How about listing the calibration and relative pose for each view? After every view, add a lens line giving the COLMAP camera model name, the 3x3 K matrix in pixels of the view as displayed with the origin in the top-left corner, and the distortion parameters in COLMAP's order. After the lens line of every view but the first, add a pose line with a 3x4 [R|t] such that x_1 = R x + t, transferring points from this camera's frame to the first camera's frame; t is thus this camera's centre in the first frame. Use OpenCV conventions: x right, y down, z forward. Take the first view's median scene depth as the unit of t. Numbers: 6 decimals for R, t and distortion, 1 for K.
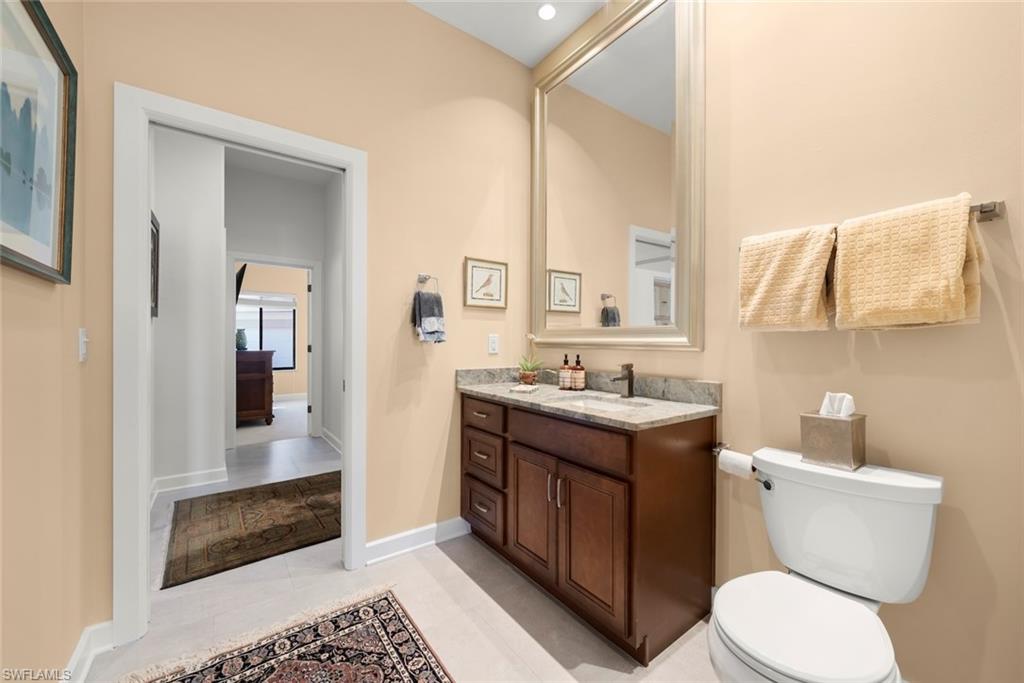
lens RADIAL K [[392.8, 0, 519.9], [0, 392.8, 342.8], [0, 0, 1]] dist [0.000656, -0.000097]
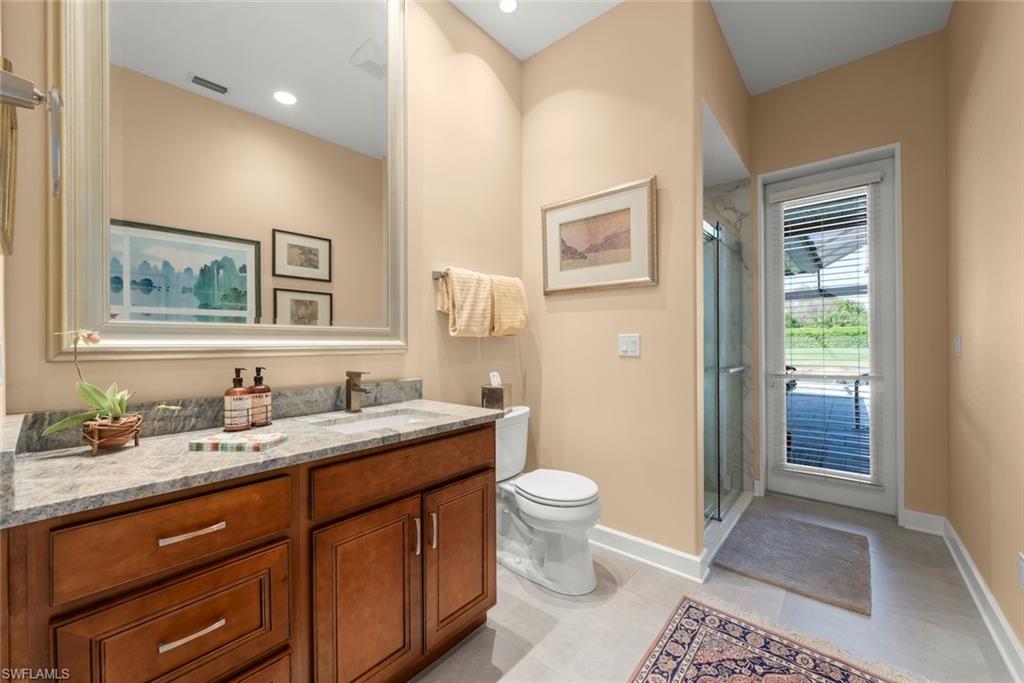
lens RADIAL K [[392.8, 0, 521.3], [0, 392.8, 339.3], [0, 0, 1]] dist [0.000656, -0.000097]
pose [[-0.221717, 0.004213, 0.975102, -0.672078], [0.005966, 0.999978, -0.002964, -0.011499], [-0.975093, 0.005161, -0.221737, 0.907826]]
